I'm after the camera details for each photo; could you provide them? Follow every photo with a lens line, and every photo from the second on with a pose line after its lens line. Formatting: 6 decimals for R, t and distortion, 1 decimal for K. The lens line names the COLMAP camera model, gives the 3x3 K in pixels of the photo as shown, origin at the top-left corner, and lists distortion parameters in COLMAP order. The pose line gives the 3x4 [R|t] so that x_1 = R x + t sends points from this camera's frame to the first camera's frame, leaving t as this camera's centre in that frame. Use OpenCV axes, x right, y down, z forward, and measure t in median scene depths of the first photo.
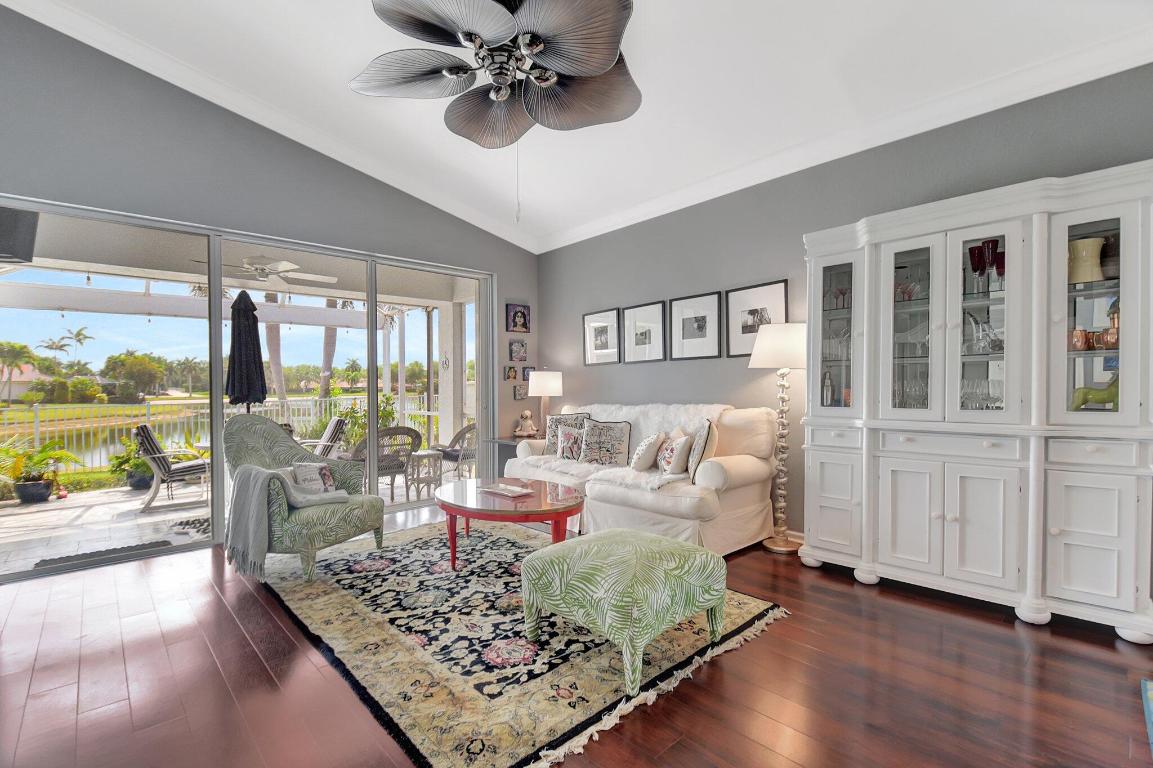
lens RADIAL K [[516.0, 0, 579.9], [0, 516.0, 385.7], [0, 0, 1]] dist [0.010381, -0.000346]
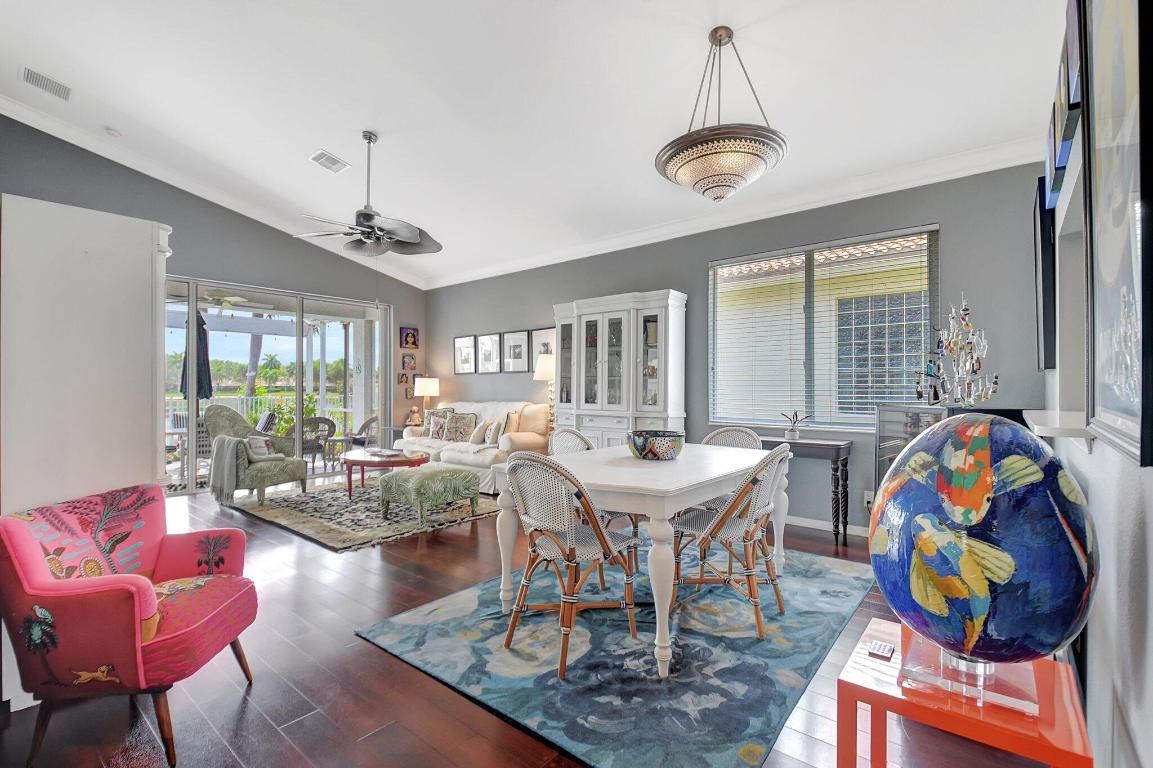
lens RADIAL K [[516.0, 0, 525.5], [0, 516.0, 390.4], [0, 0, 1]] dist [0.010381, -0.000346]
pose [[0.999144, 0.012759, 0.039353, 0.163682], [-0.012969, 0.999903, 0.005070, -0.005703], [-0.039285, -0.005576, 0.999213, -0.446449]]
